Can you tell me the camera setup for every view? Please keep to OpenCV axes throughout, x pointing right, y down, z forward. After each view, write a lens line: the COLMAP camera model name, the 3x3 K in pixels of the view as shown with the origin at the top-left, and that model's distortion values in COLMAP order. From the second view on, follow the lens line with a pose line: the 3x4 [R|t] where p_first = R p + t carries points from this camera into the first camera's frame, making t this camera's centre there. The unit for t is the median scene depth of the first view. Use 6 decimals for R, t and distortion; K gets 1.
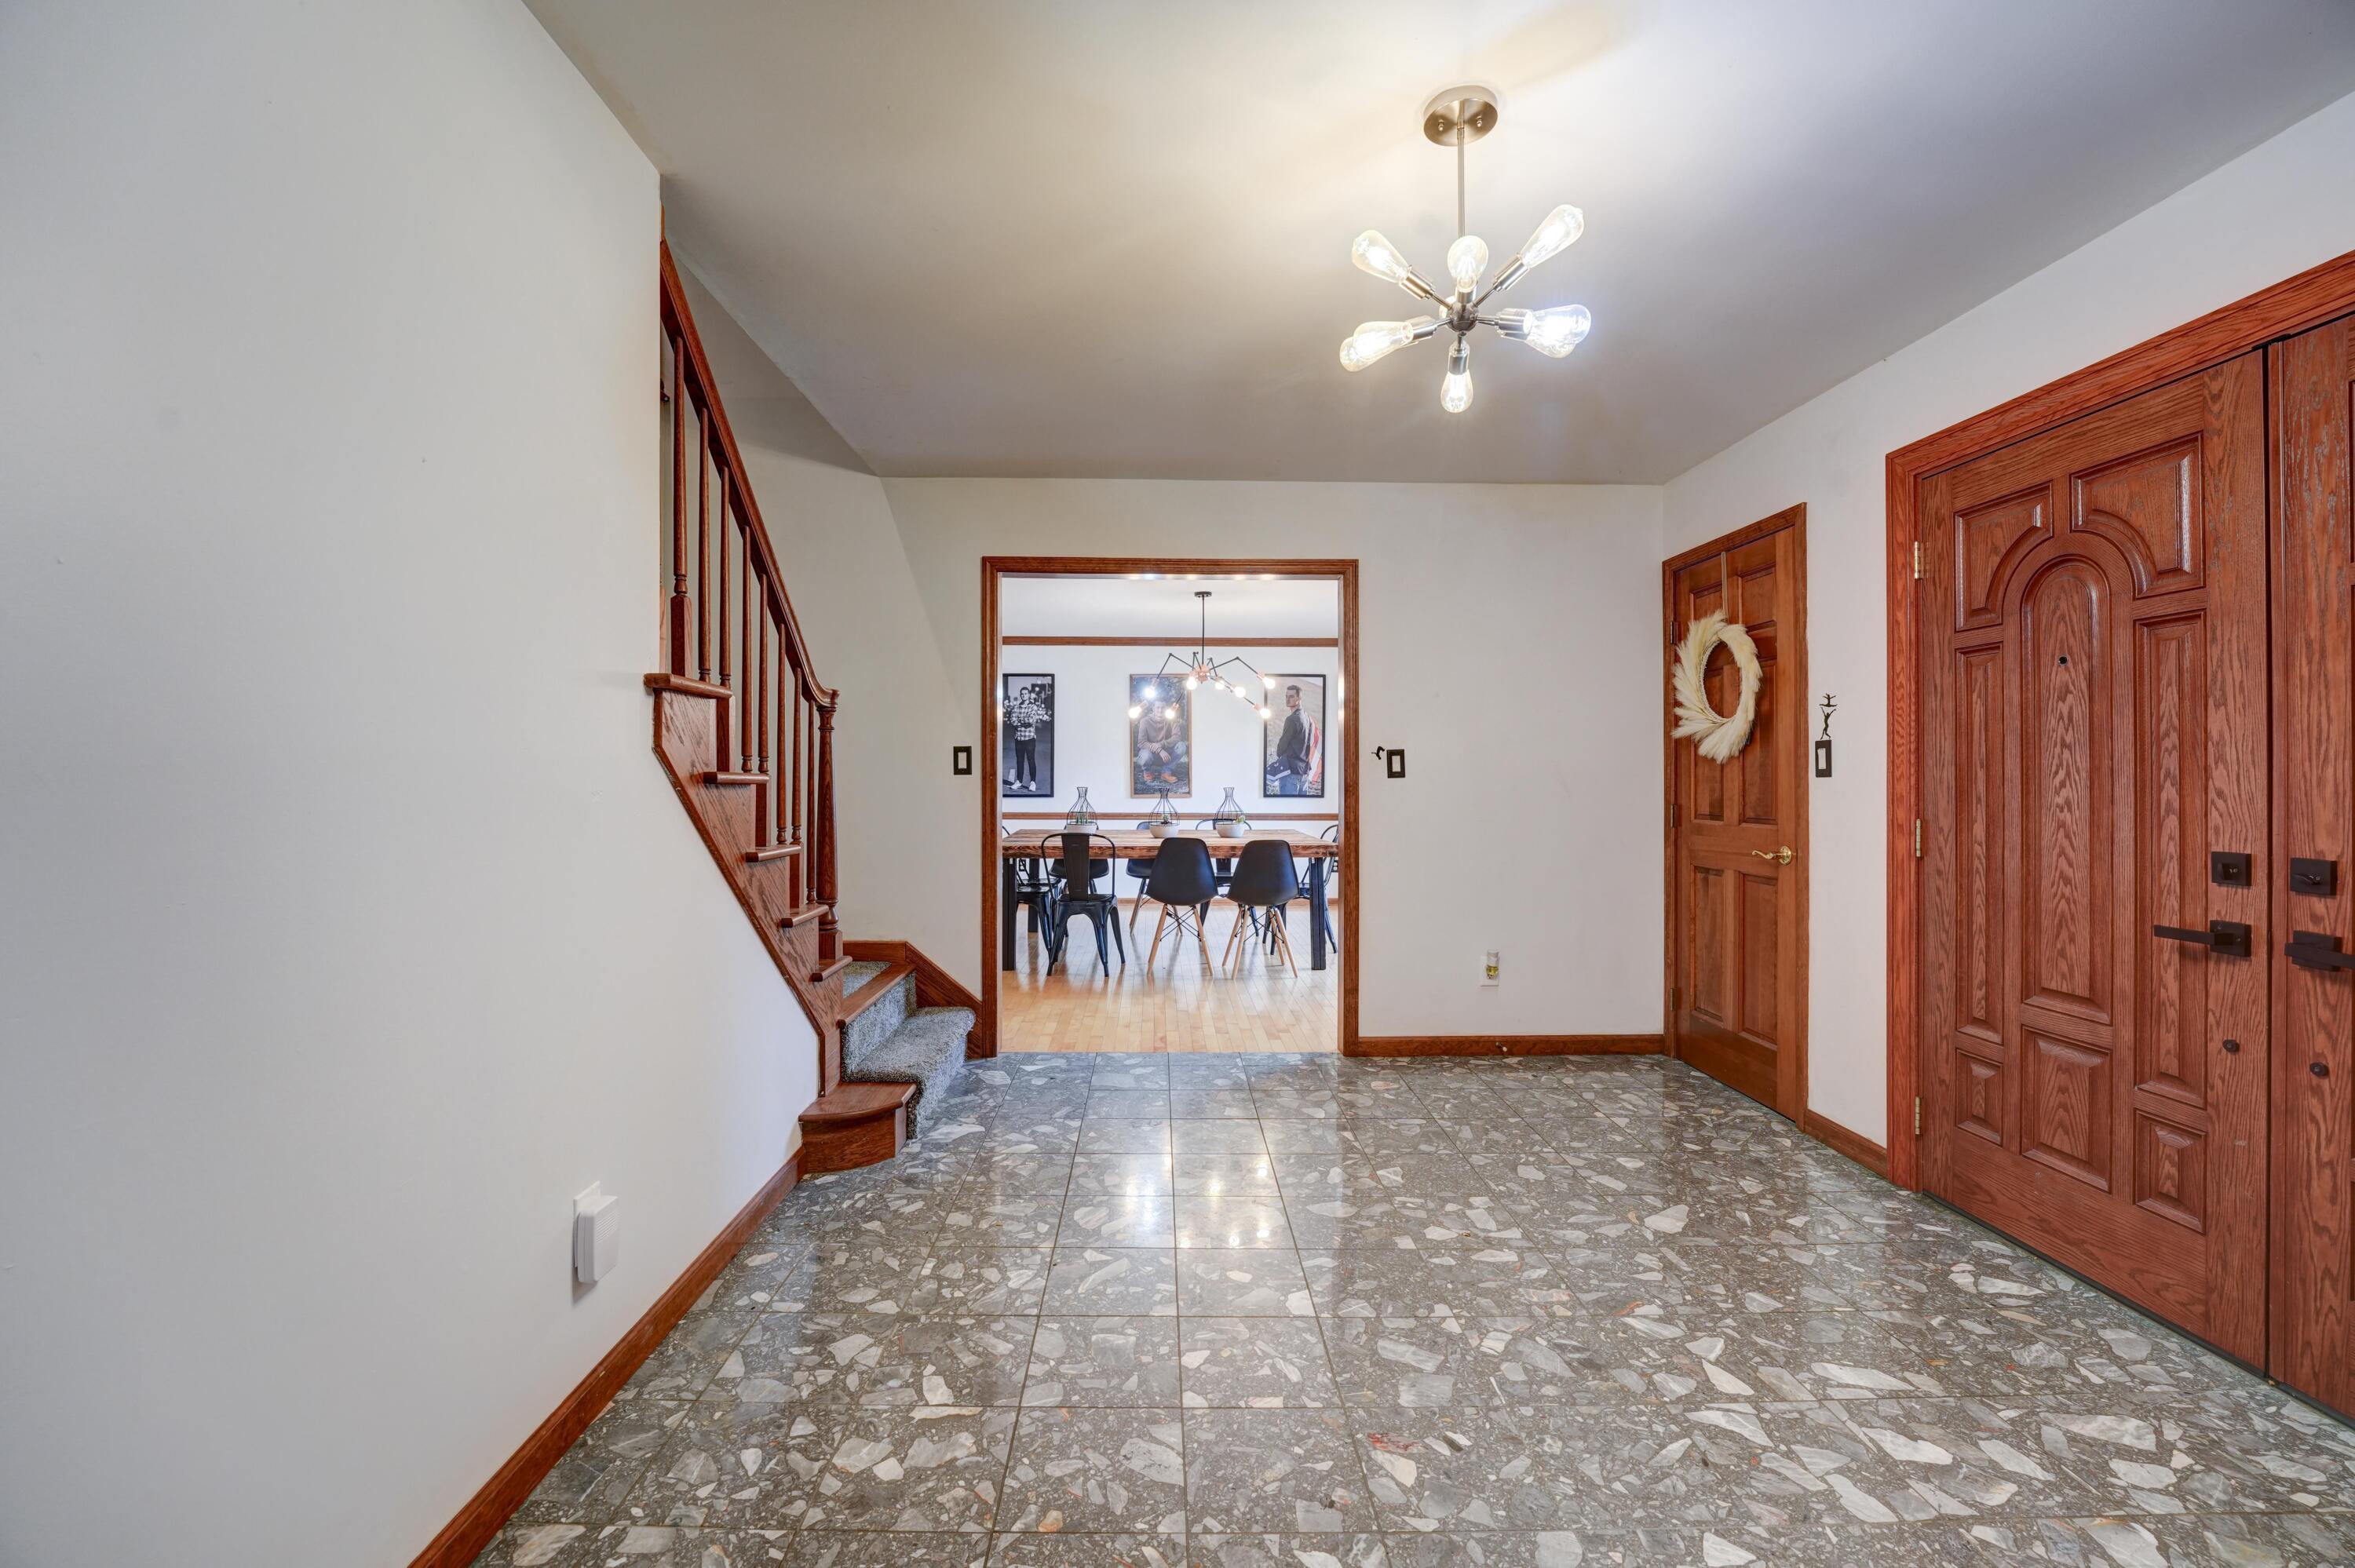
lens RADIAL K [[964.2, 0, 1165.6], [0, 964.2, 781.3], [0, 0, 1]] dist [-0.002617, -0.000515]
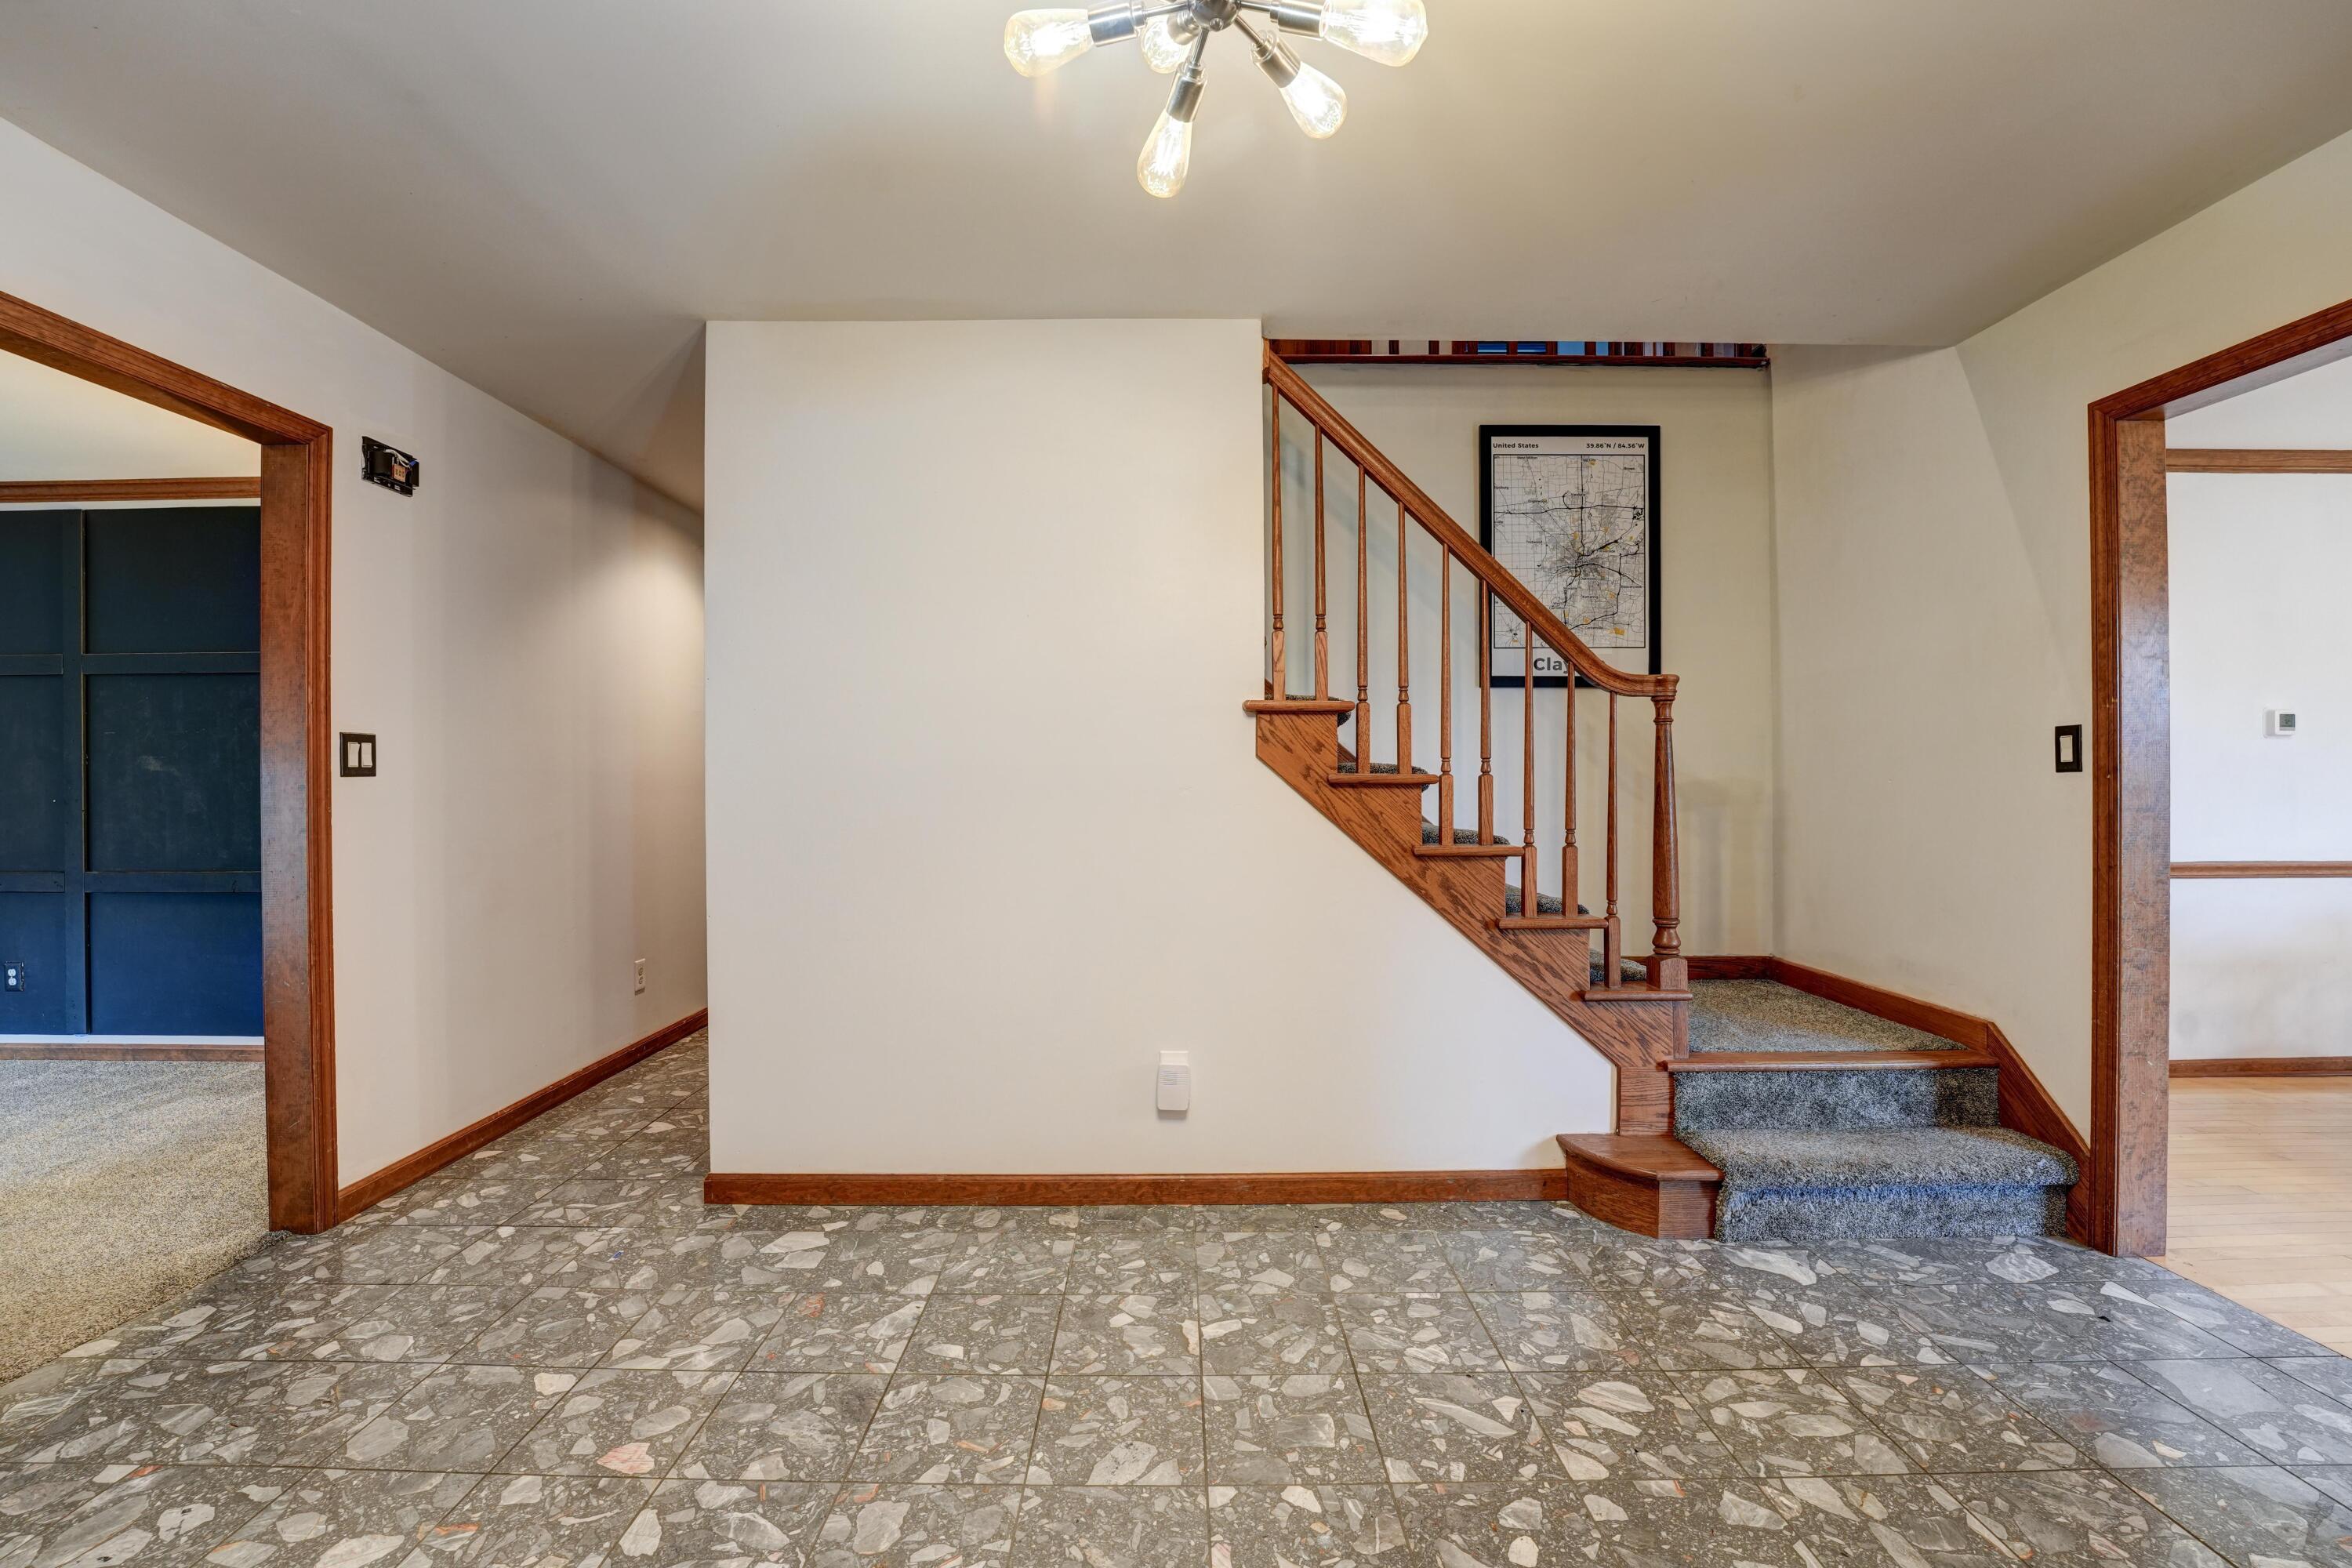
lens RADIAL K [[963.1, 0, 1165.4], [0, 963.1, 790.4], [0, 0, 1]] dist [-0.002617, -0.000515]
pose [[-0.004970, -0.000582, -0.999987, 0.575539], [0.007819, 0.999969, -0.000621, 0.000988], [0.999957, -0.007822, -0.004966, 0.610213]]
